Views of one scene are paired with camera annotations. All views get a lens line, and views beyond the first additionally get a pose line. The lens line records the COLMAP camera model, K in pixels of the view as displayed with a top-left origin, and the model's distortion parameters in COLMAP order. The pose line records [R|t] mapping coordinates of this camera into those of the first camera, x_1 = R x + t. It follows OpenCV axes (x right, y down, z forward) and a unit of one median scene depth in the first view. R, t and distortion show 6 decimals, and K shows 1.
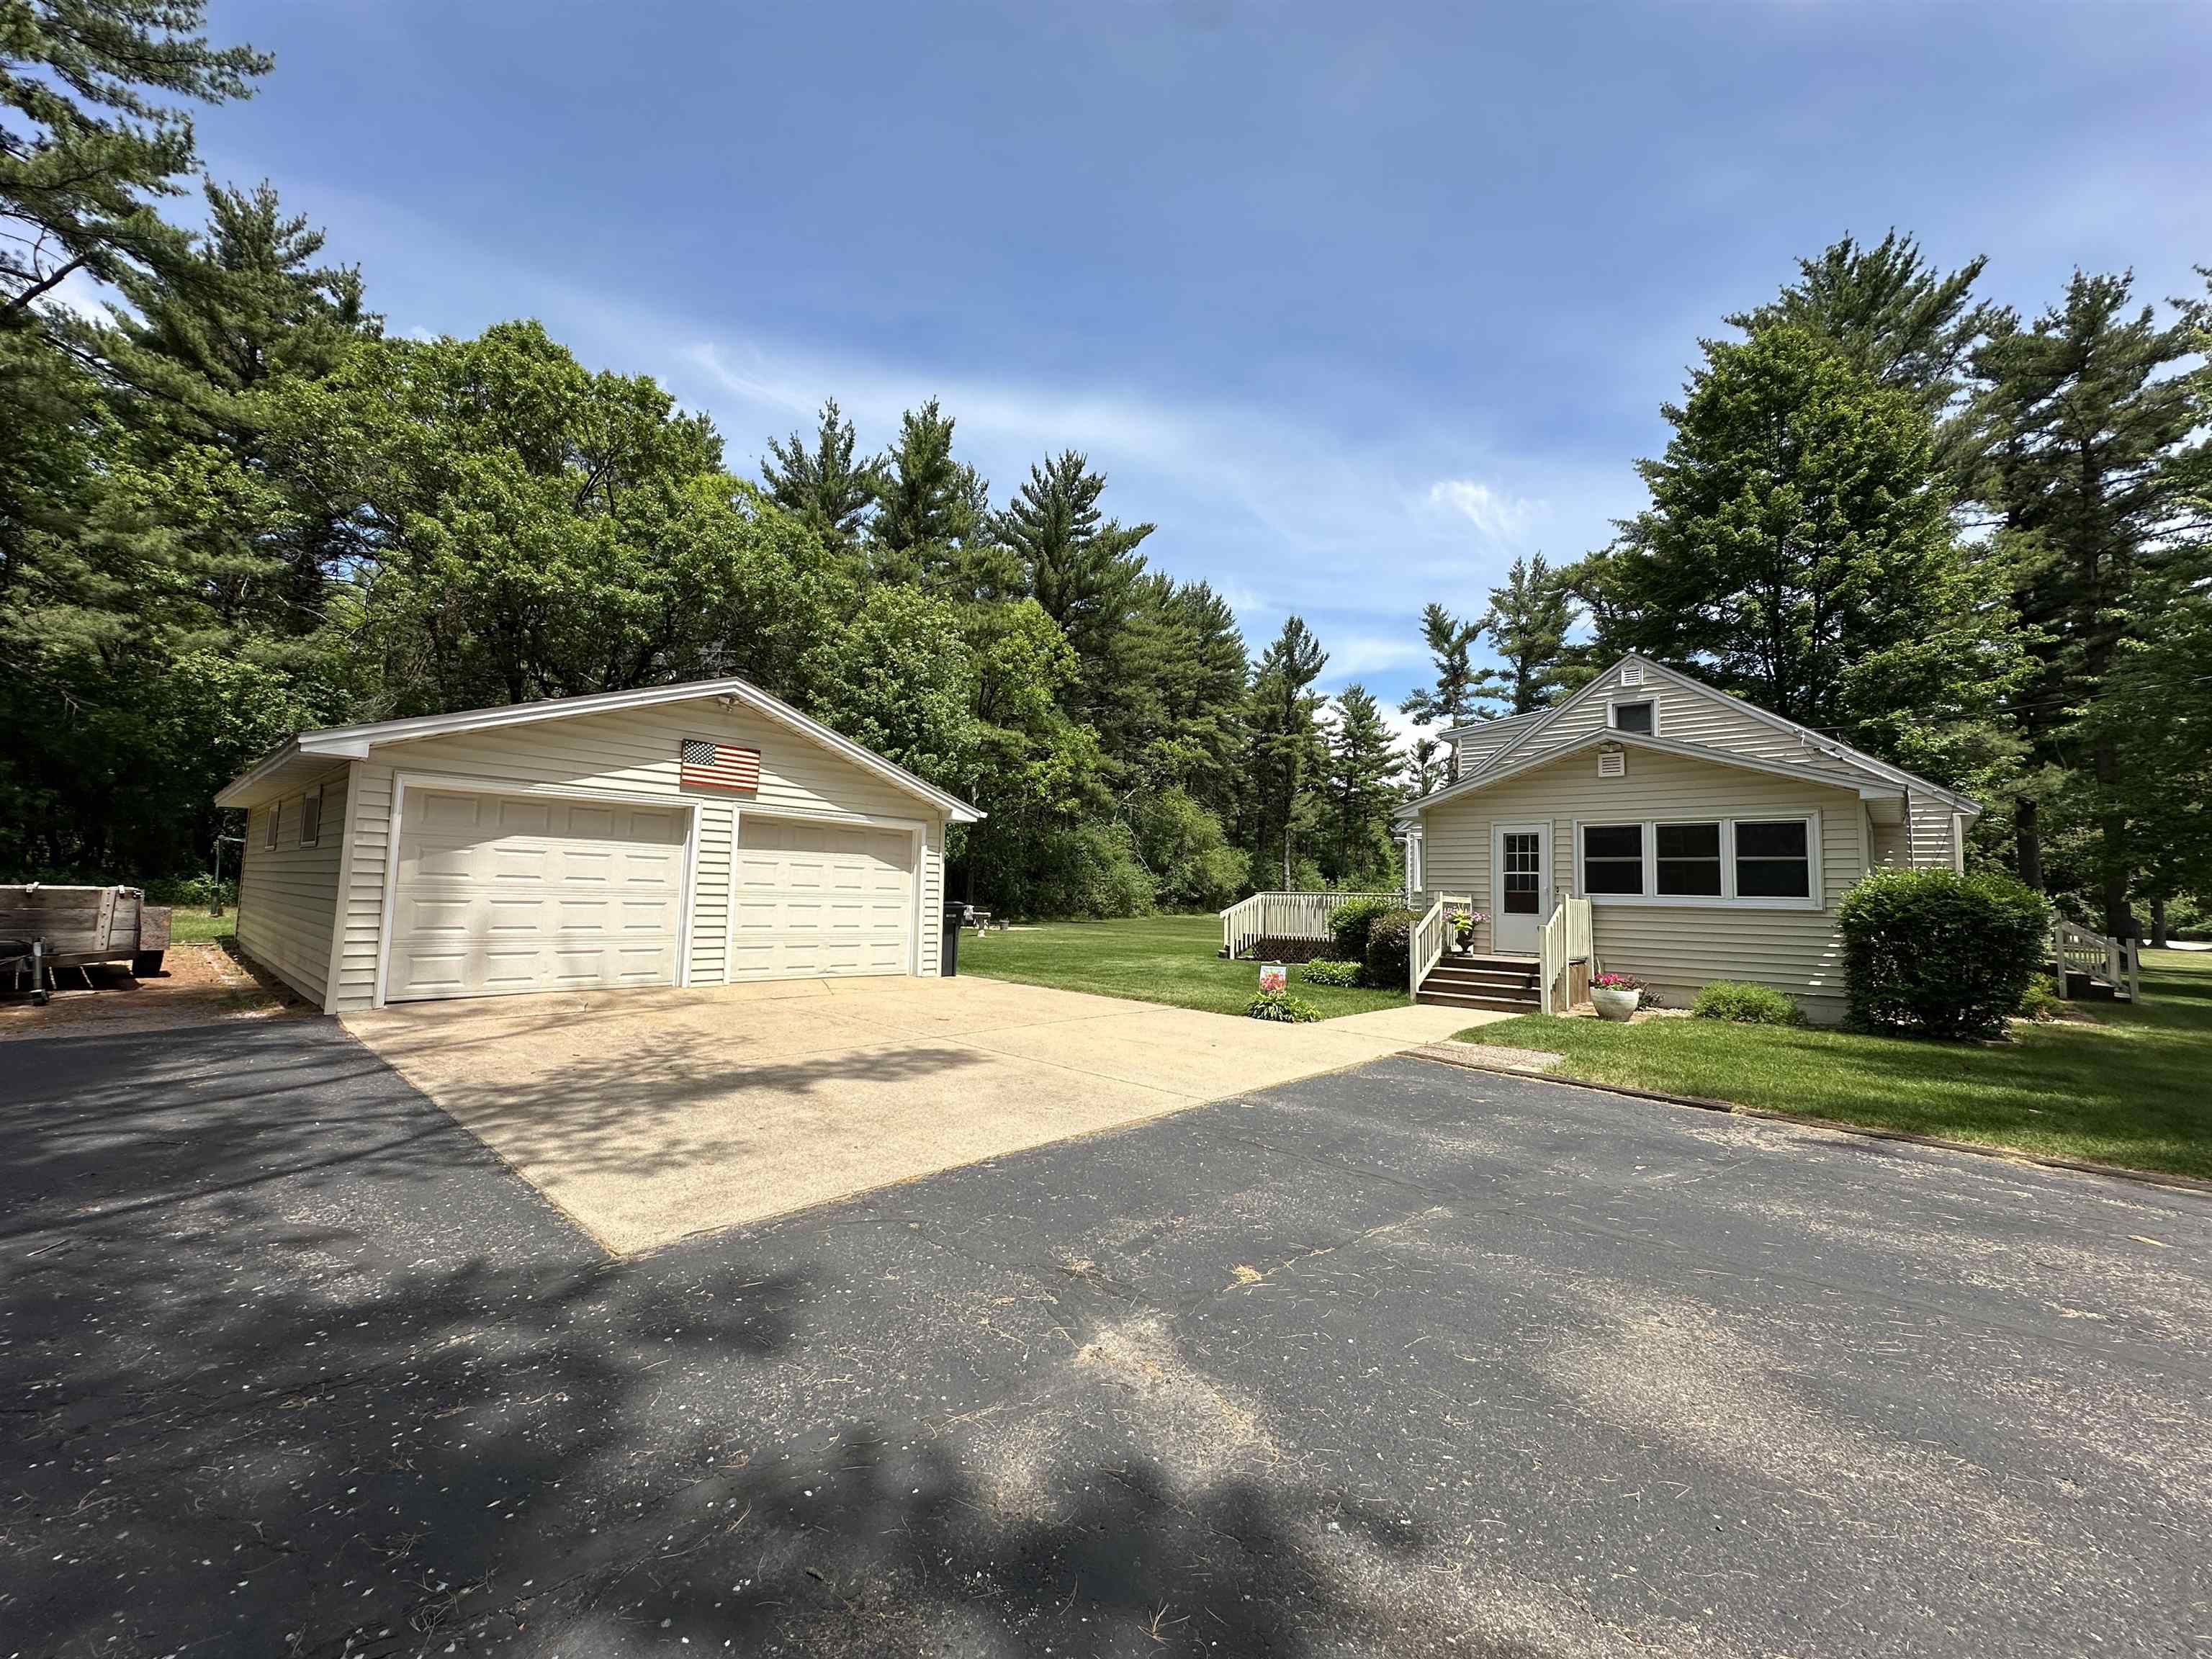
lens RADIAL K [[878.5, 0, 1096.7], [0, 878.5, 826.0], [0, 0, 1]] dist [0.000702, -0.000162]
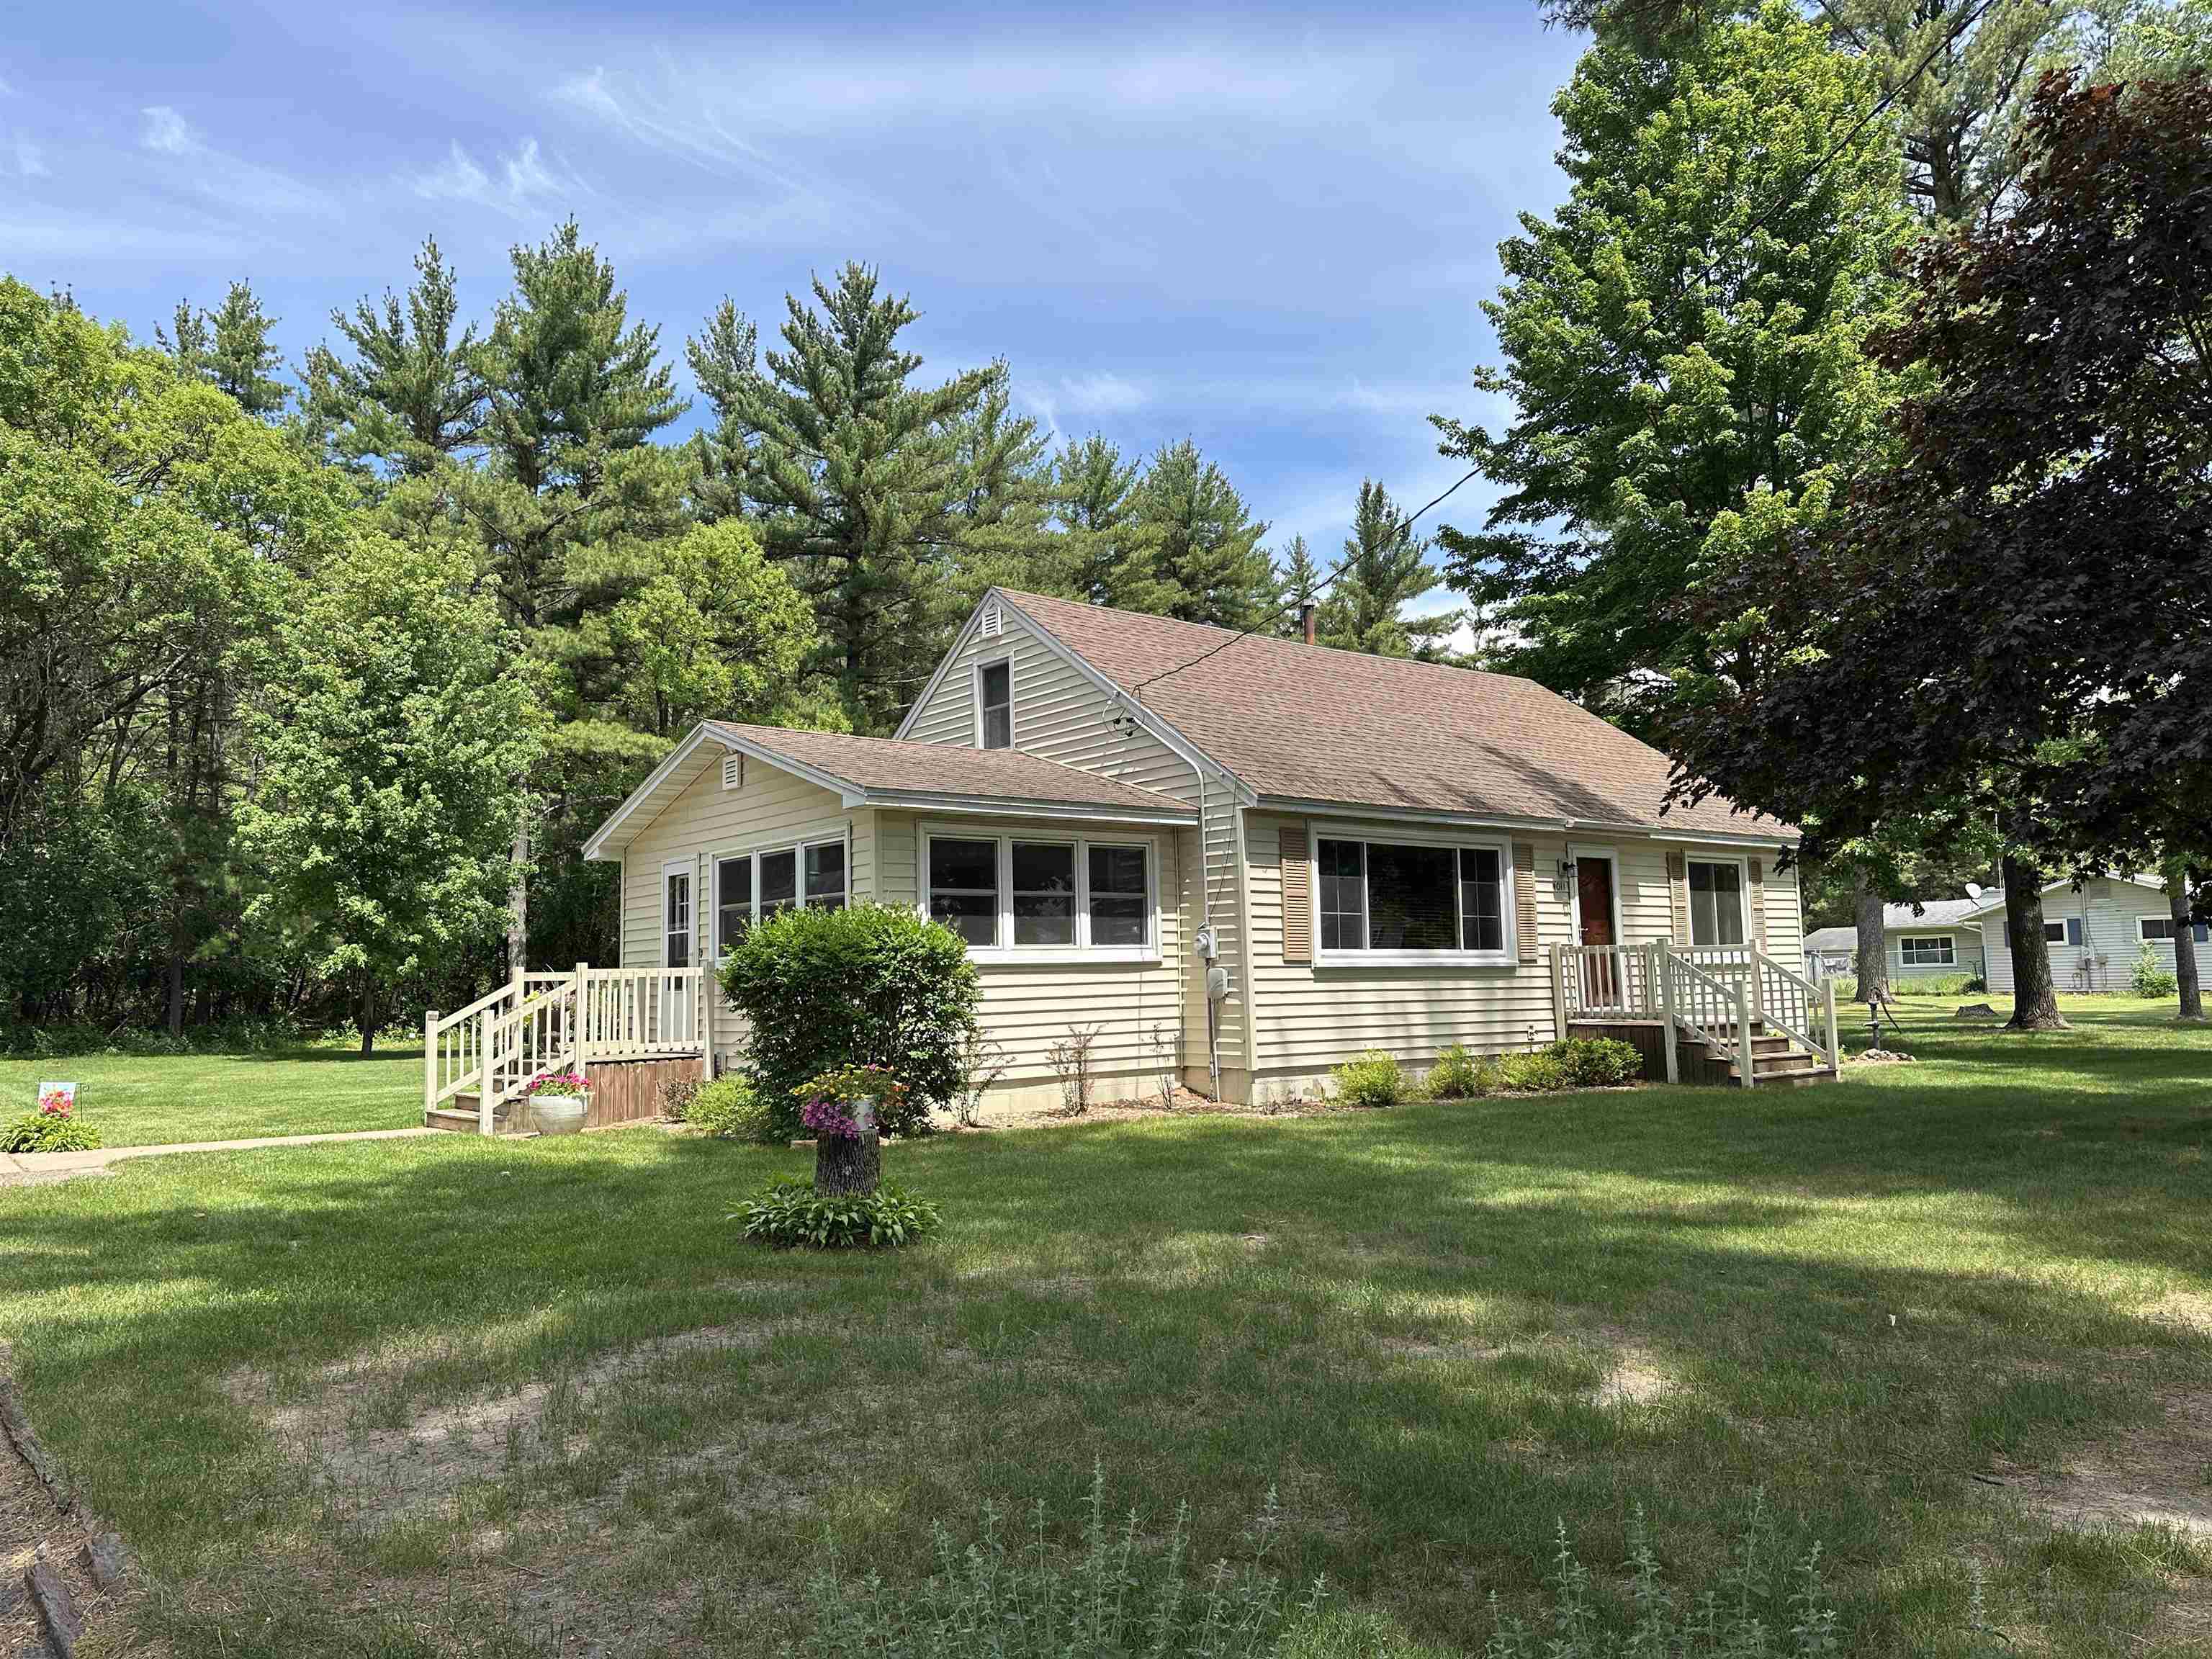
lens RADIAL K [[1544.8, 0, 1113.1], [0, 1544.8, 833.7], [0, 0, 1]] dist [0.002574, -0.002229]
pose [[0.989925, -0.067153, -0.124657, 1.009344], [0.064865, 0.997644, -0.022330, 0.026254], [0.125863, 0.014019, 0.991949, -0.181462]]
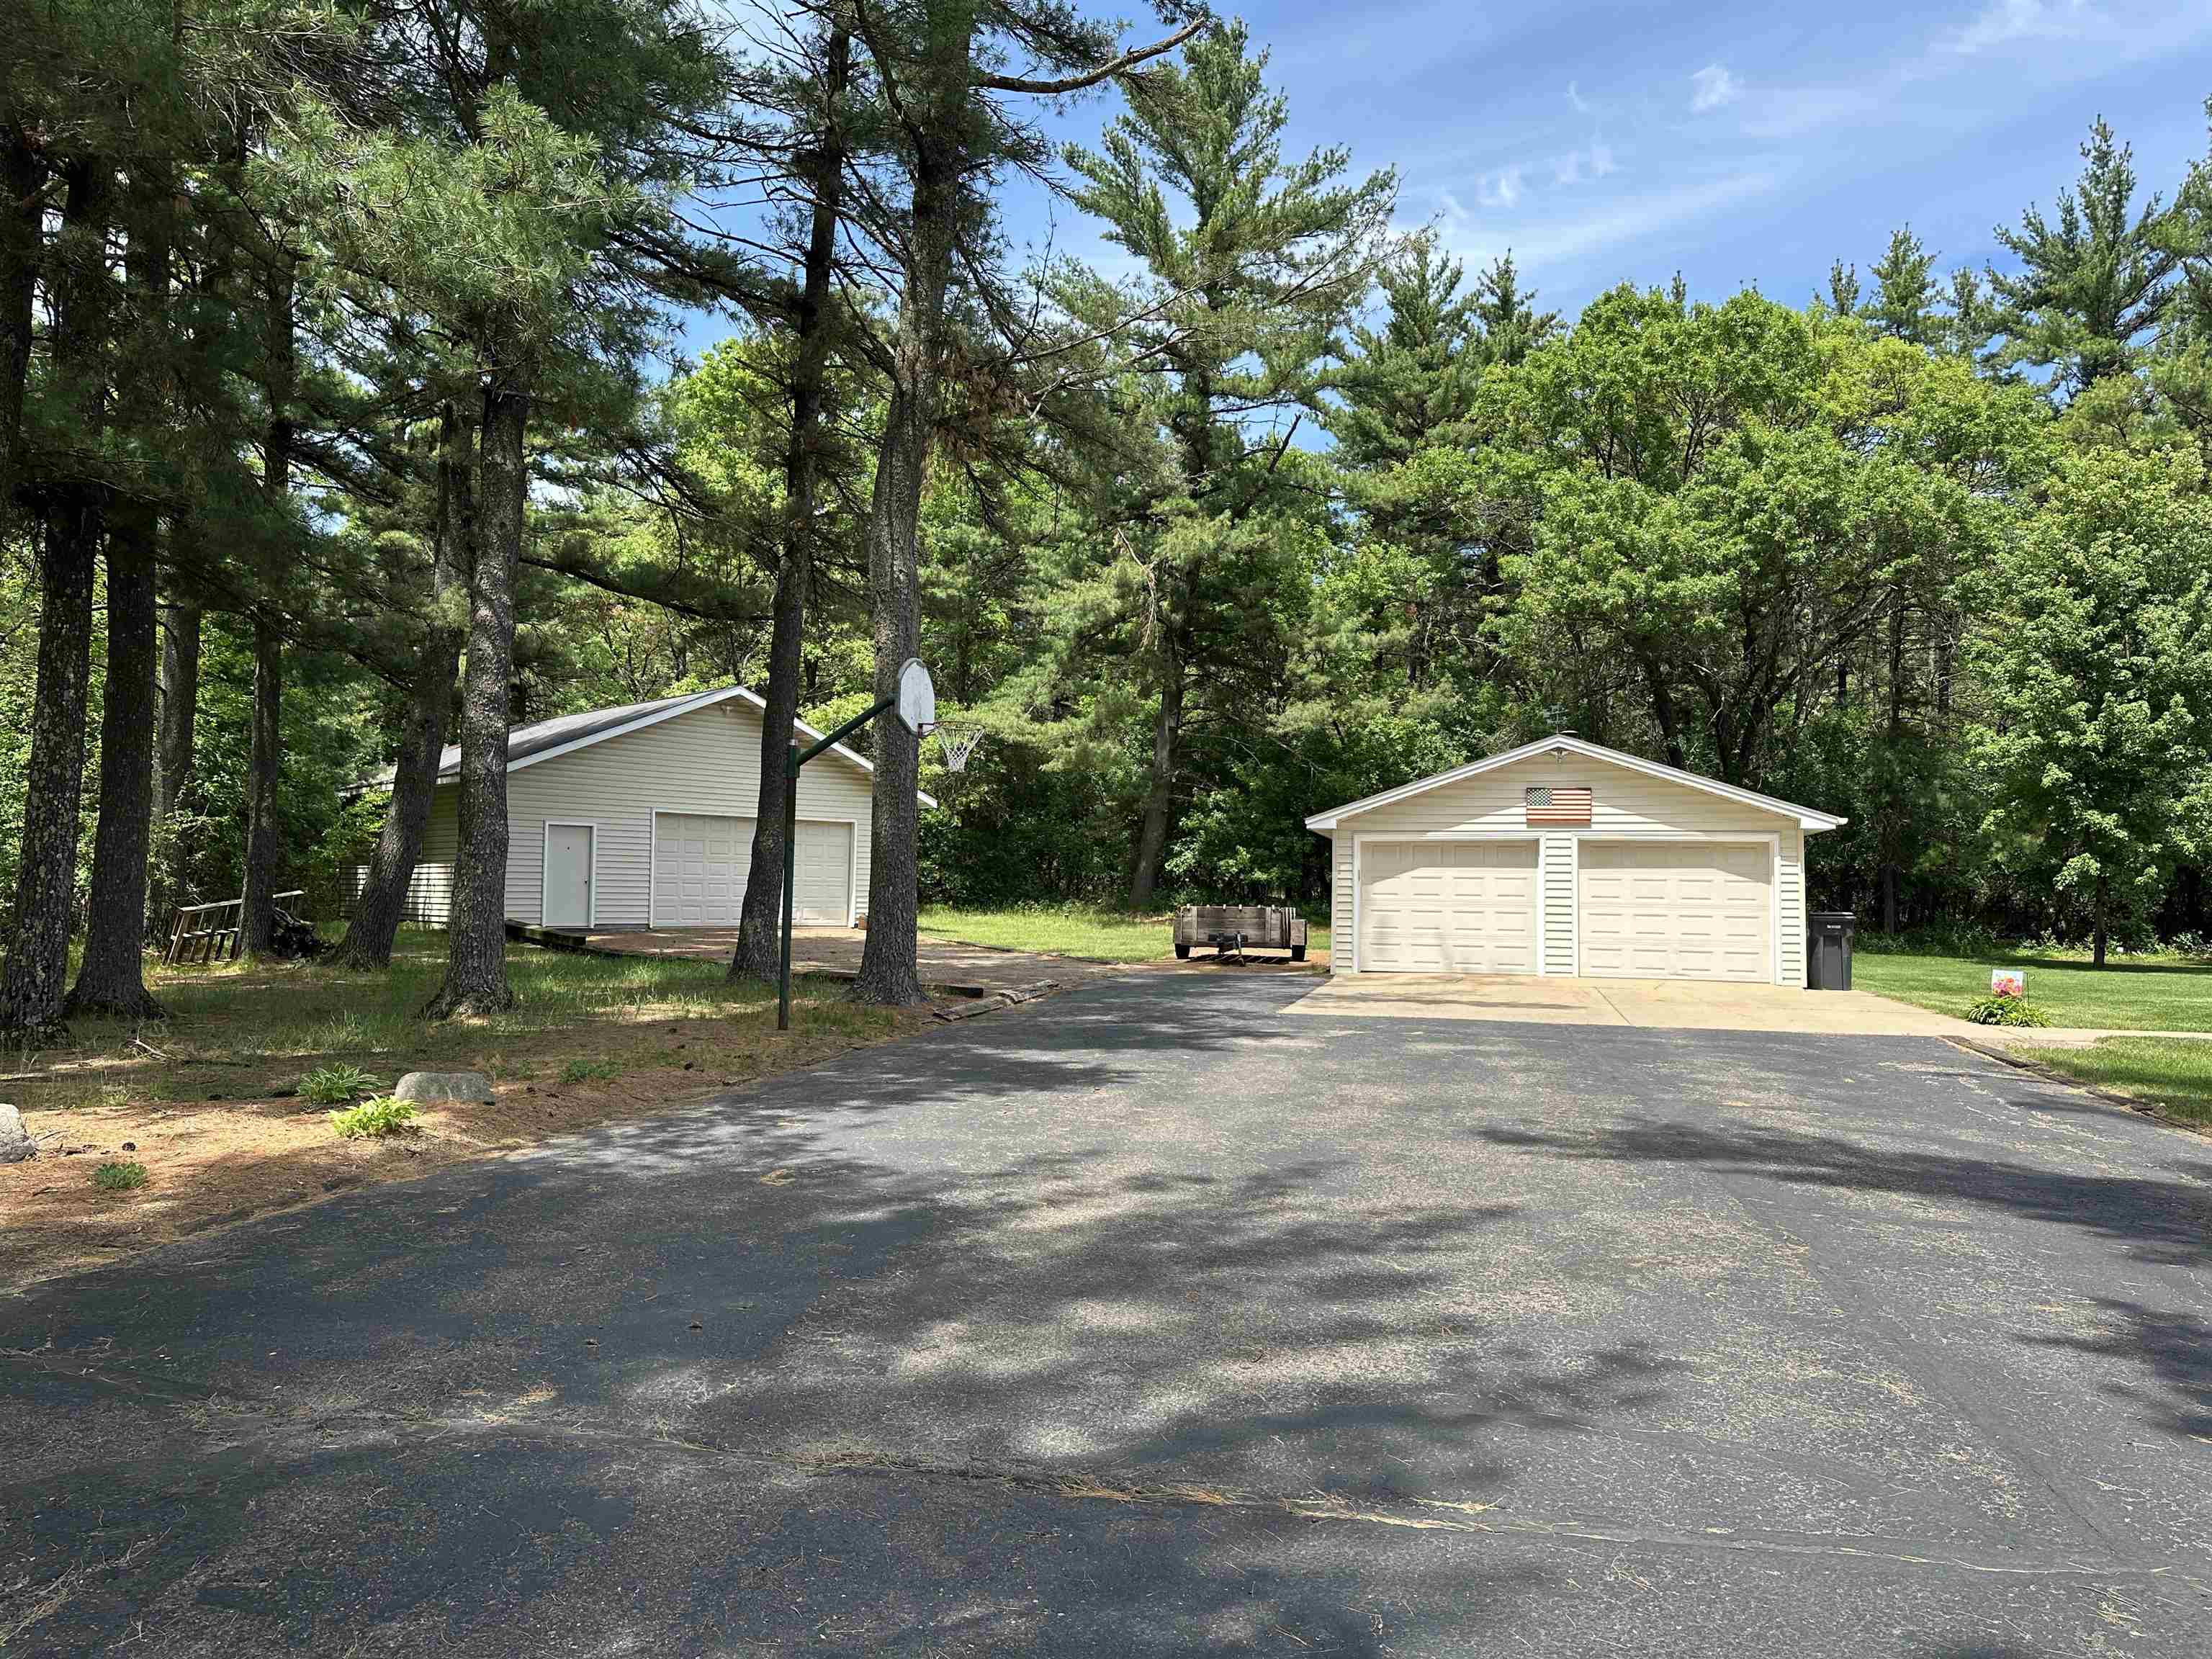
lens RADIAL K [[1544.8, 0, 1101.0], [0, 1544.8, 831.1], [0, 0, 1]] dist [0.002574, -0.002229]
pose [[0.476127, -0.061625, -0.877215, 0.938482], [0.067884, 0.997141, -0.033204, -0.000335], [0.876752, -0.043739, 0.478949, -0.505445]]
